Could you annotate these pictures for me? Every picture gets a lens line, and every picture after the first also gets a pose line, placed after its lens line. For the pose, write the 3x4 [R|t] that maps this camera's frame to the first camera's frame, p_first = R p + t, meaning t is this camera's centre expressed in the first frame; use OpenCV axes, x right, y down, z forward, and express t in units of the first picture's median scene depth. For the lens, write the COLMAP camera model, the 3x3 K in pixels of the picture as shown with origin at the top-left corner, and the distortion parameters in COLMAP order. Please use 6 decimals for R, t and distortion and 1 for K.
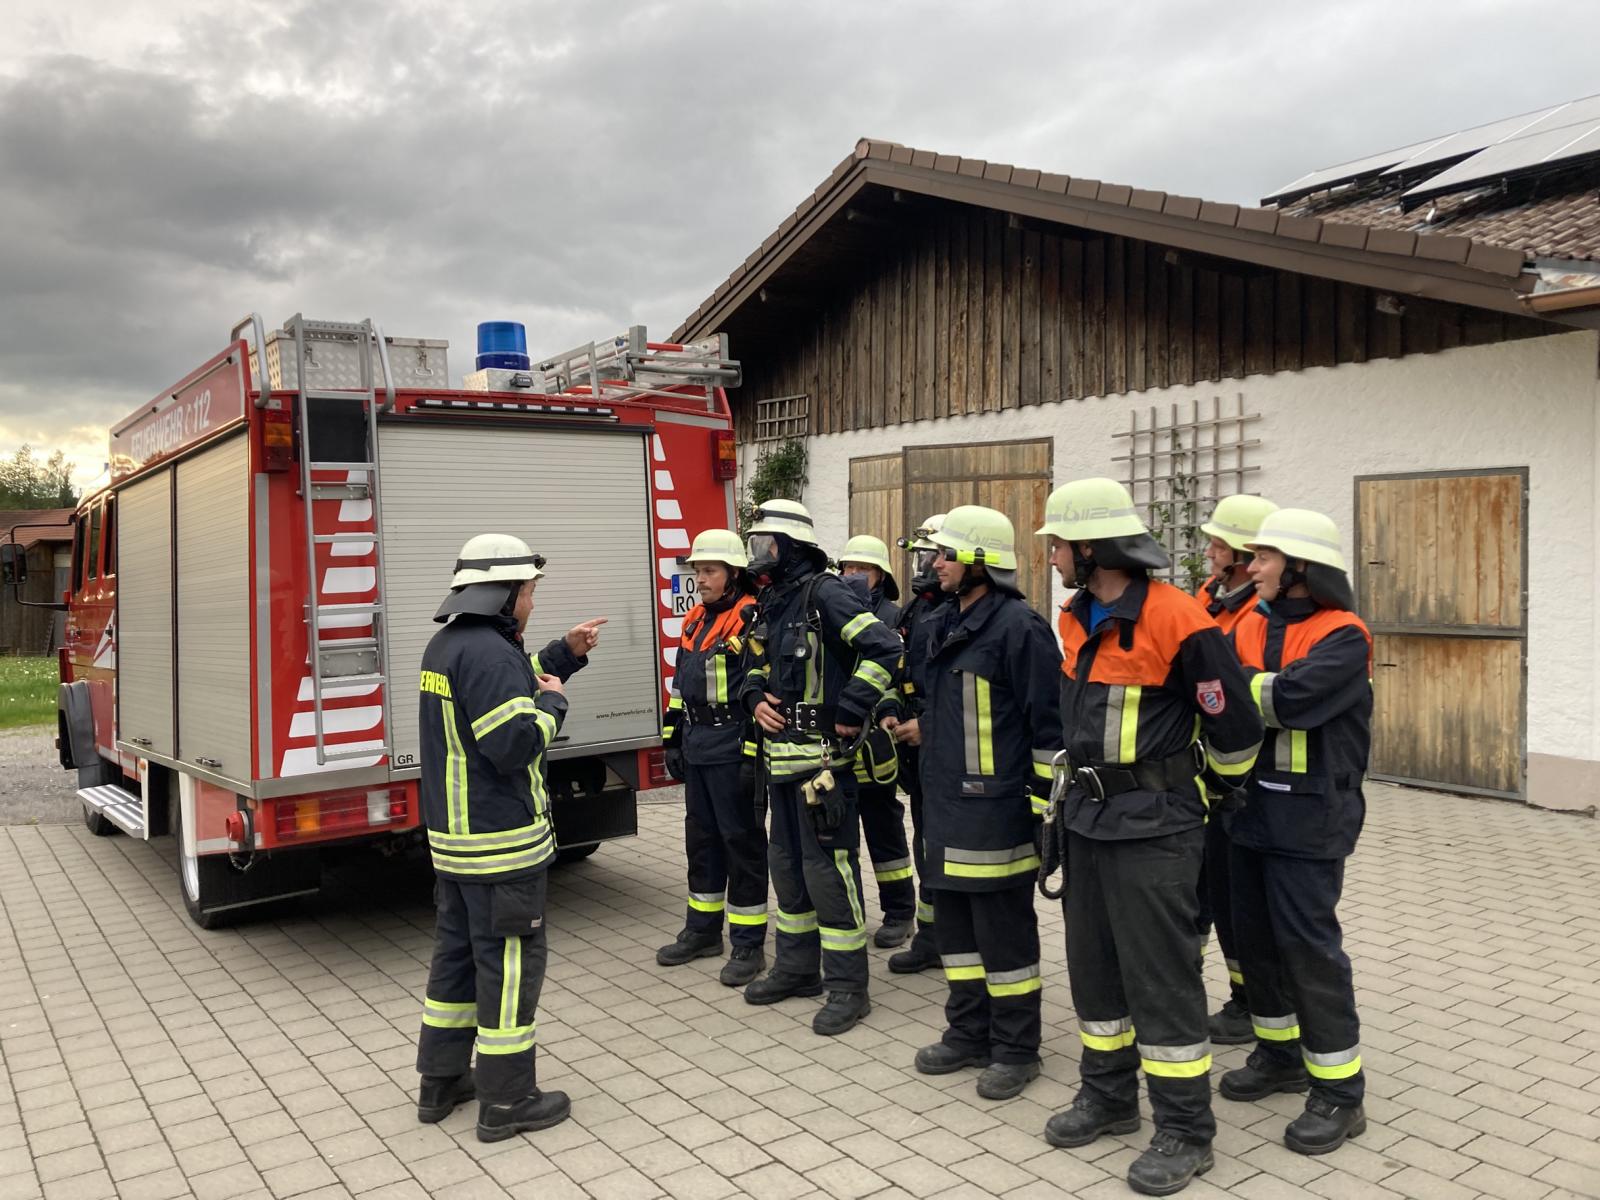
lens RADIAL K [[1298.7, 0, 779.3], [0, 1298.7, 589.3], [0, 0, 1]] dist [0.028916, -0.020656]
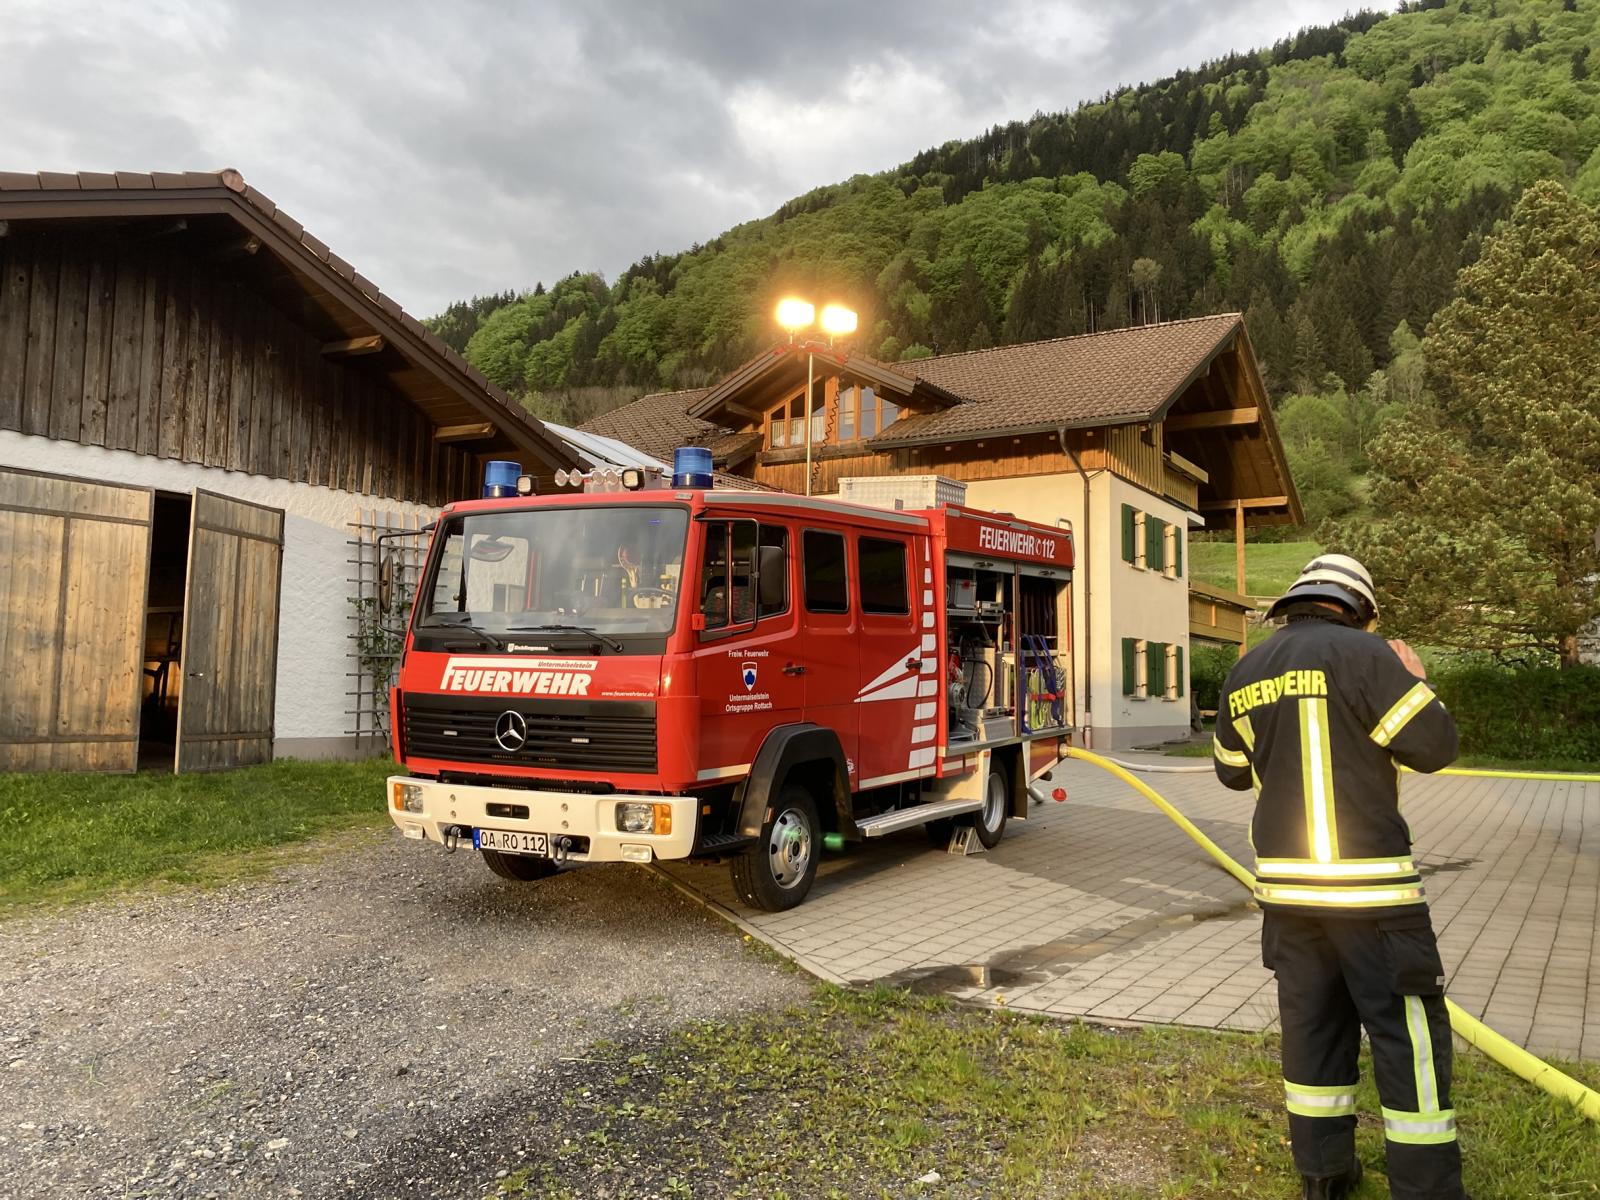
lens RADIAL K [[1298.7, 0, 810.5], [0, 1298.7, 589.2], [0, 0, 1]] dist [0.028916, -0.020656]
pose [[-0.380388, 0.073461, 0.921905, -1.821791], [-0.002831, 0.996743, -0.080593, 0.077102], [-0.924823, -0.033266, -0.378941, 1.807357]]
